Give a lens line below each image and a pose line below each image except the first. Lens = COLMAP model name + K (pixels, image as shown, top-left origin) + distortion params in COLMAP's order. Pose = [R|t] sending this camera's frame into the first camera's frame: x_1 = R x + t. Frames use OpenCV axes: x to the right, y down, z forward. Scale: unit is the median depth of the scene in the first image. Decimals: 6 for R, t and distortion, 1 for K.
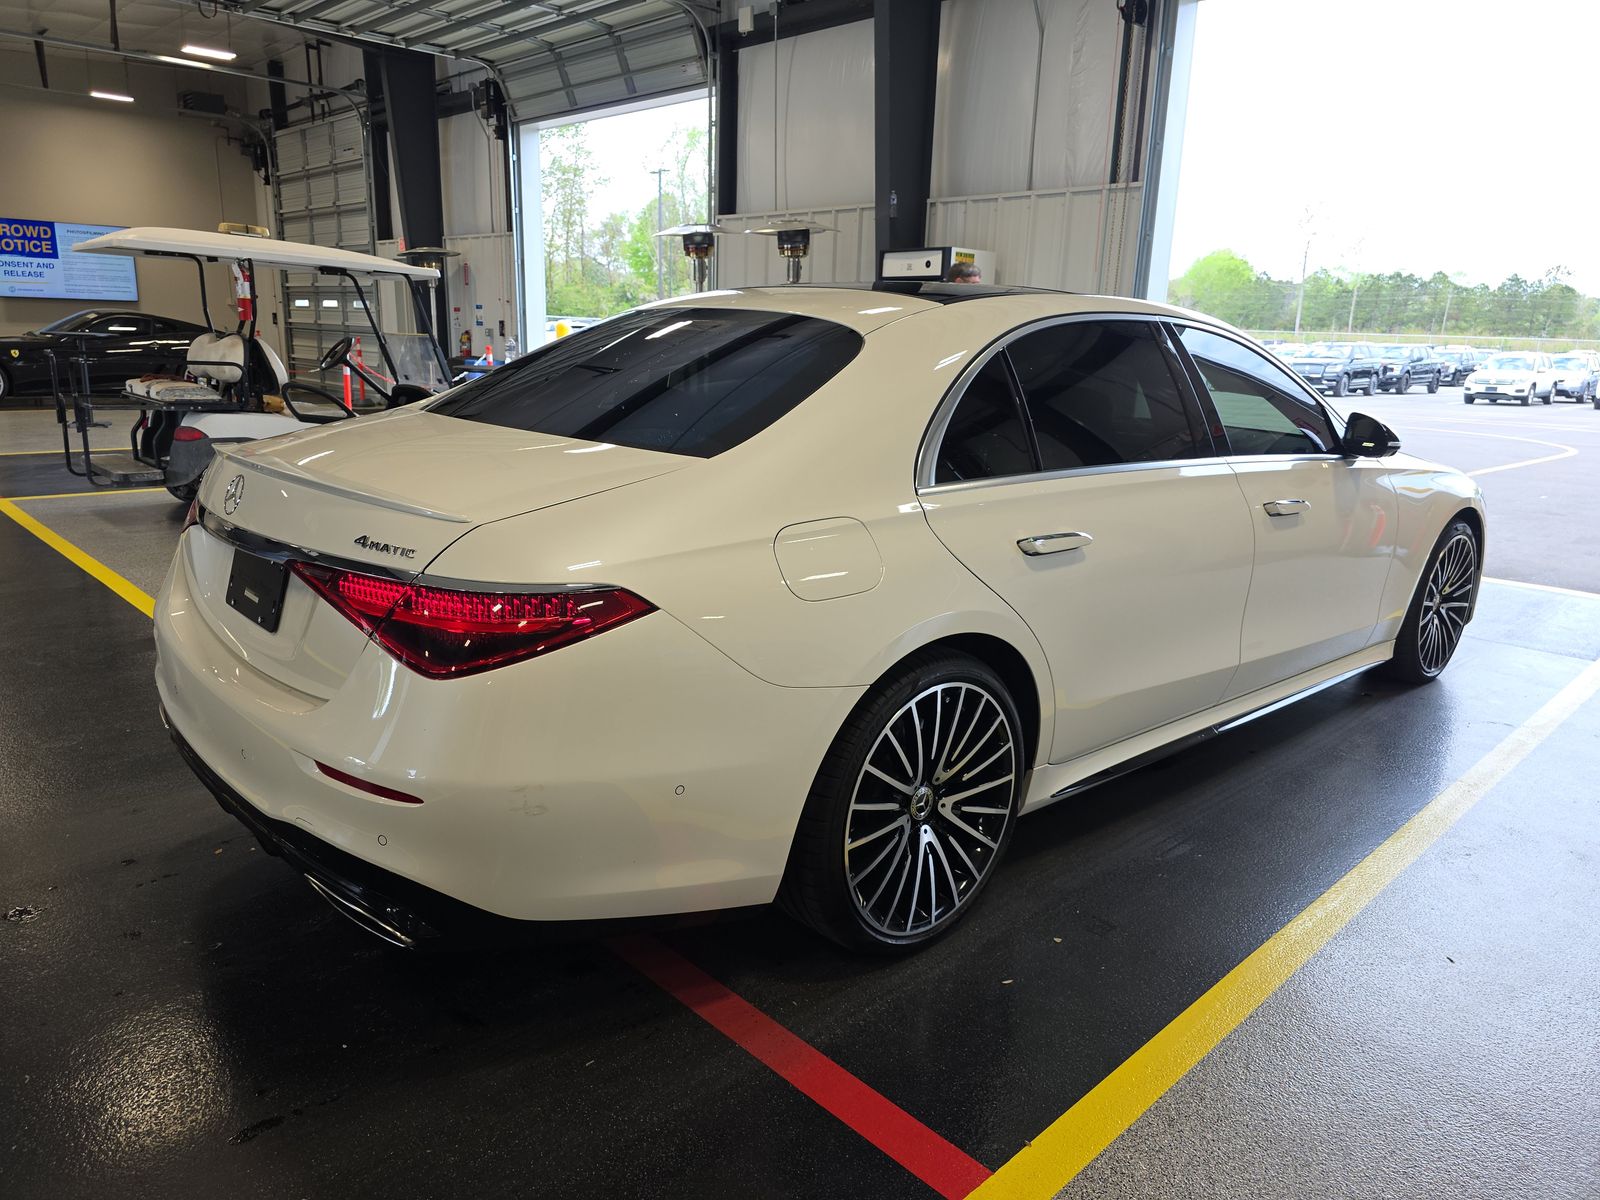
lens RADIAL K [[1110.3, 0, 790.0], [0, 1110.3, 600.4], [0, 0, 1]] dist [0.052688, -0.055086]
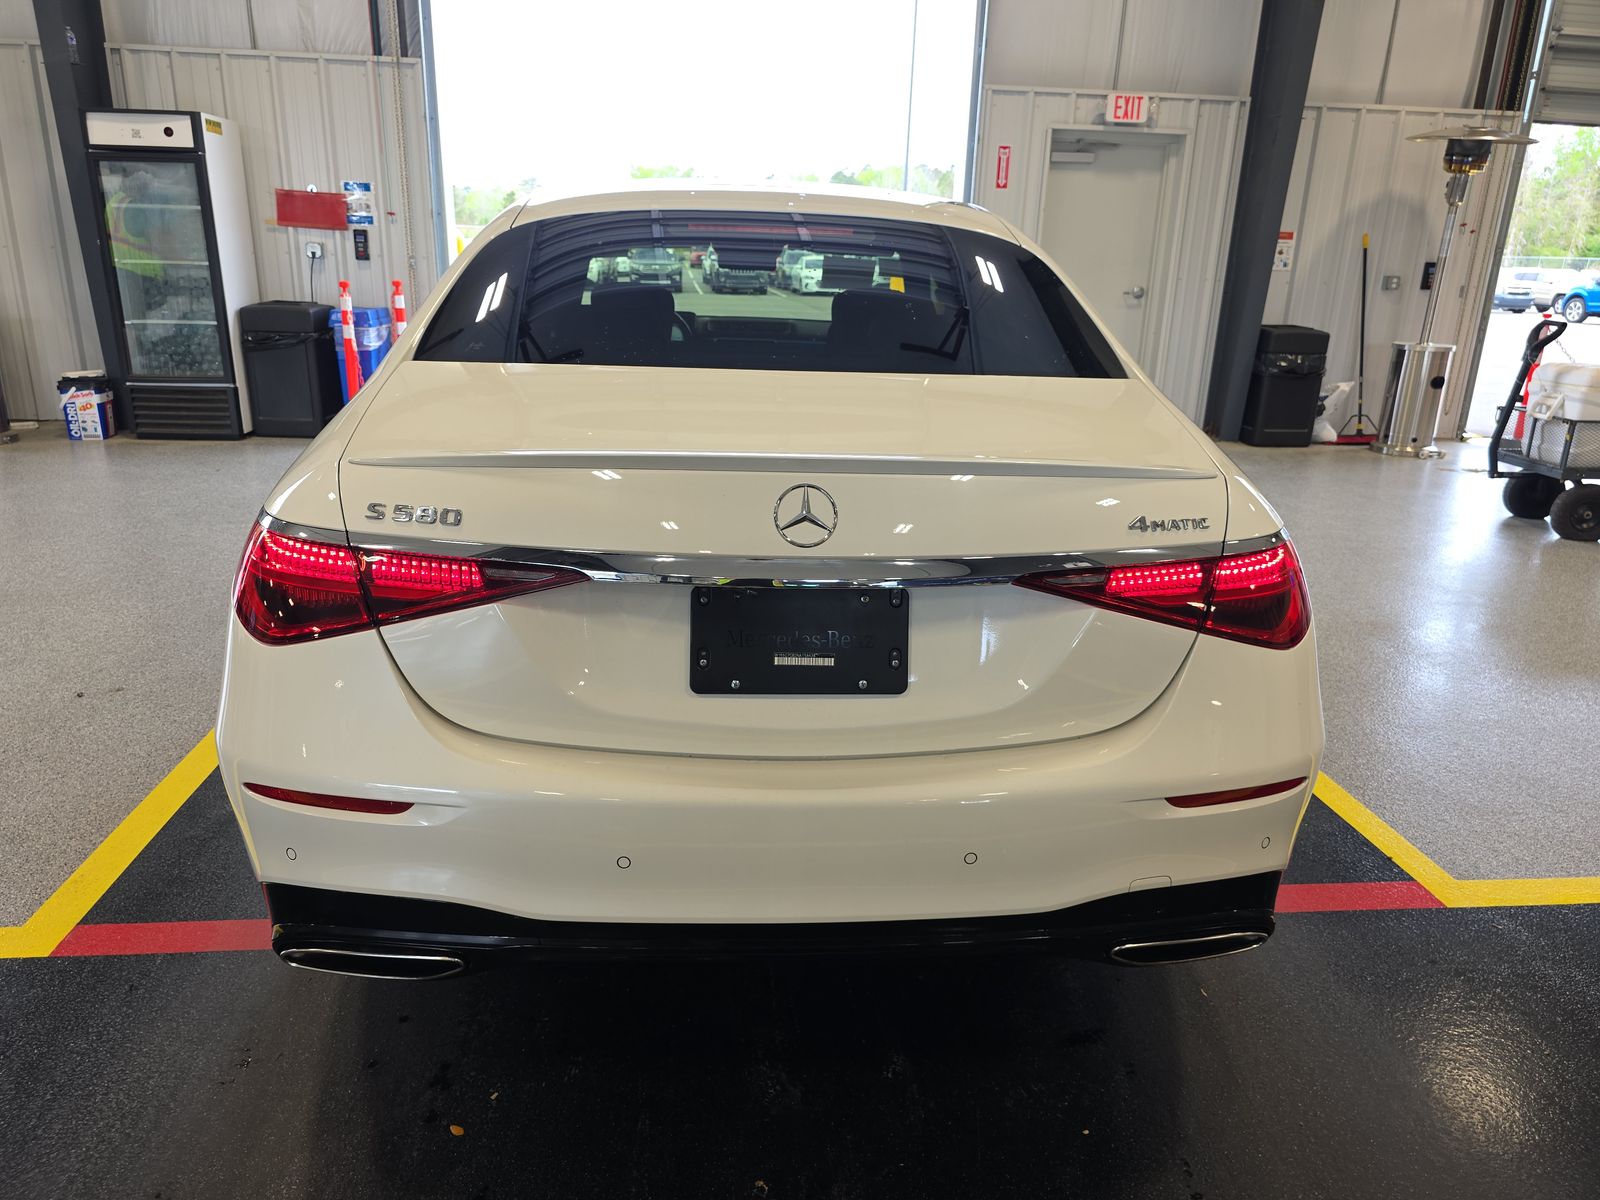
lens RADIAL K [[1110.3, 0, 790.0], [0, 1110.3, 600.4], [0, 0, 1]] dist [0.052688, -0.055086]
pose [[0.625710, -0.238758, 0.742618, -0.275115], [0.170668, 0.970843, 0.168334, -0.042461], [-0.761156, 0.021413, 0.648215, 0.170921]]
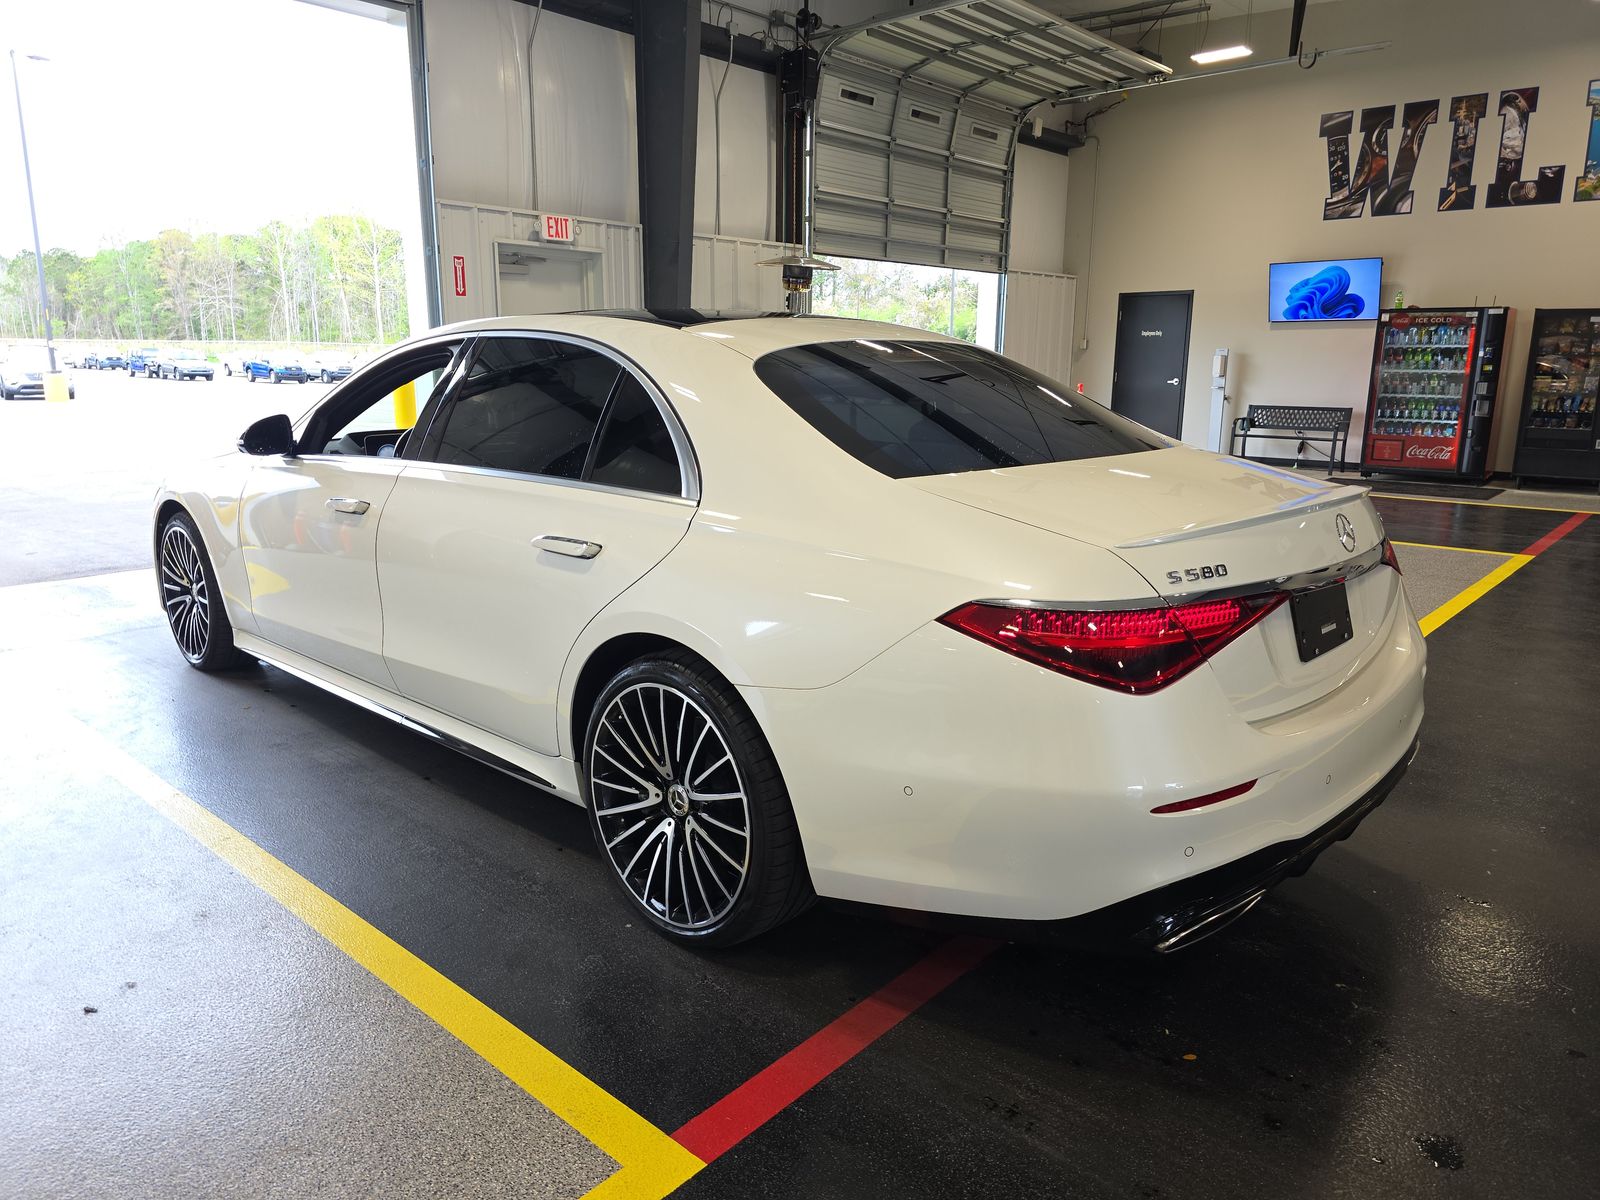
lens RADIAL K [[1110.3, 0, 790.0], [0, 1110.3, 600.4], [0, 0, 1]] dist [0.052688, -0.055086]
pose [[-0.074628, -0.236638, 0.968727, -0.408182], [0.231129, 0.940879, 0.247641, -0.112209], [-0.970057, 0.242382, -0.015522, 0.427678]]
